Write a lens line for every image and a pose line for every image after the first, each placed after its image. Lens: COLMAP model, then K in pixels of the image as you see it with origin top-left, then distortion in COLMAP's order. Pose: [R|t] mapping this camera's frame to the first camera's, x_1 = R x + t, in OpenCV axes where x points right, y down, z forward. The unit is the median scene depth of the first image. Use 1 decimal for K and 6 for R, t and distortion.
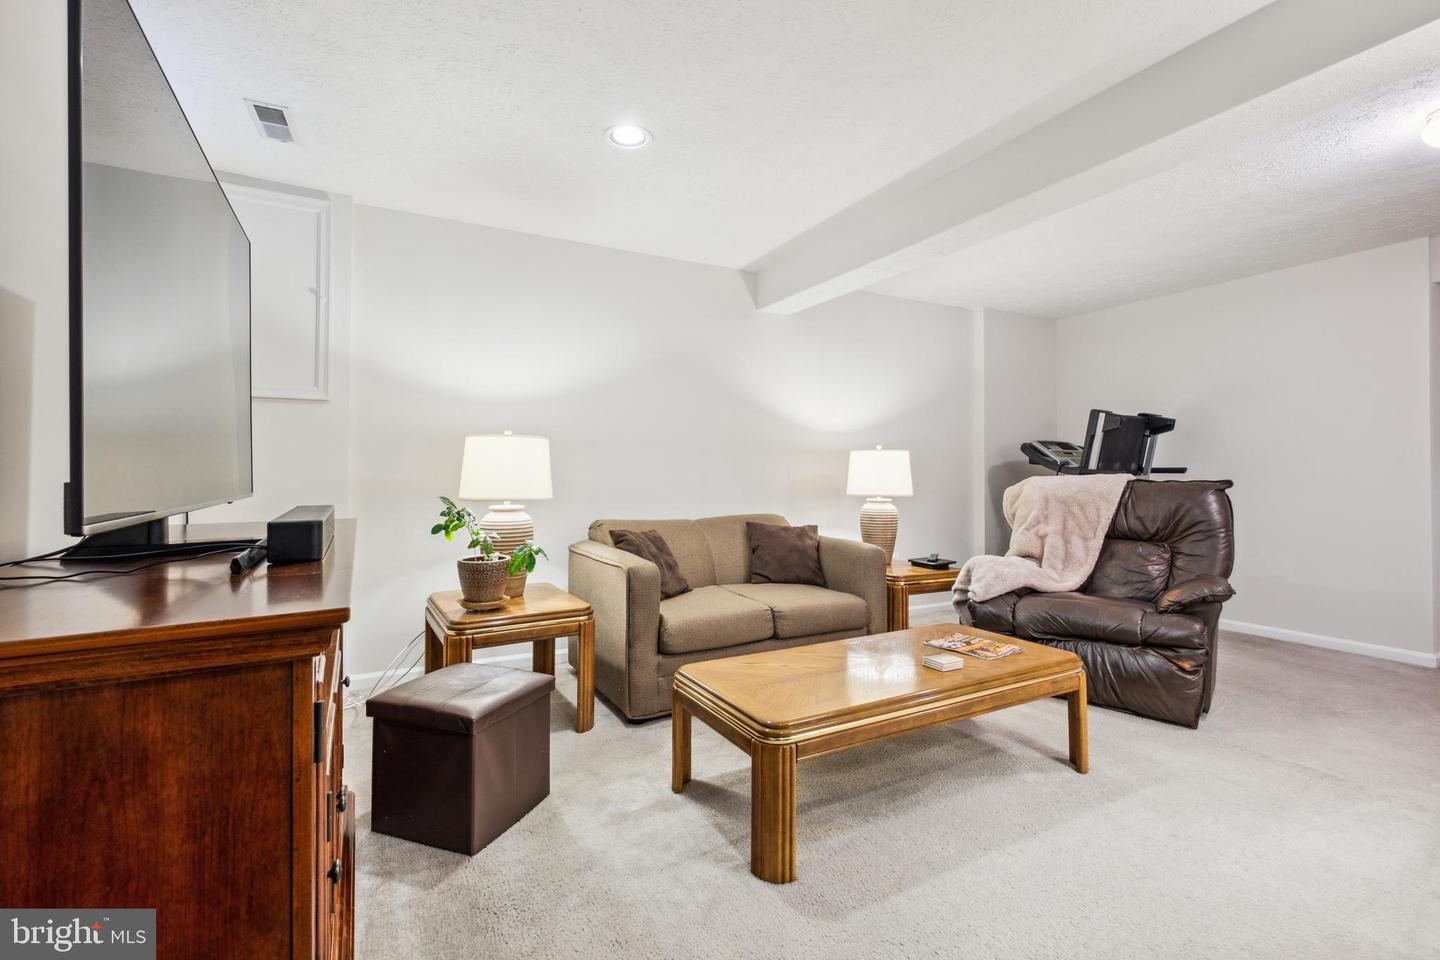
lens RADIAL K [[633.9, 0, 711.0], [0, 633.9, 474.0], [0, 0, 1]] dist [0.013394, -0.002738]
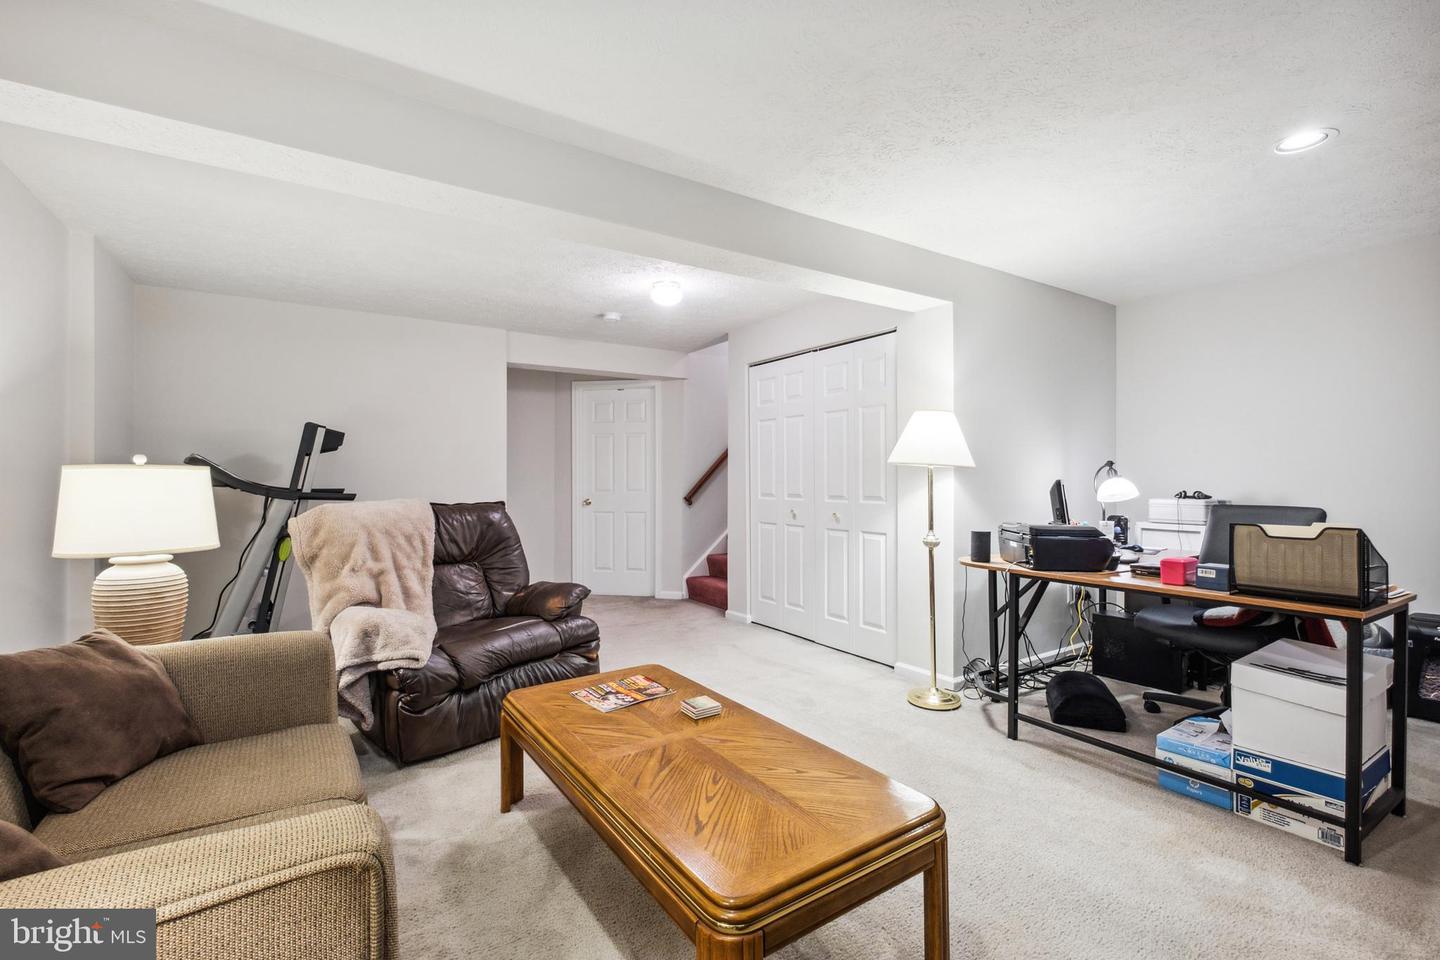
lens RADIAL K [[633.9, 0, 713.1], [0, 633.9, 478.8], [0, 0, 1]] dist [0.013394, -0.002738]
pose [[-0.094296, -0.001292, 0.995543, -0.365838], [0.010592, 0.999941, 0.002301, -0.026777], [-0.995488, 0.010762, -0.094276, 0.688214]]
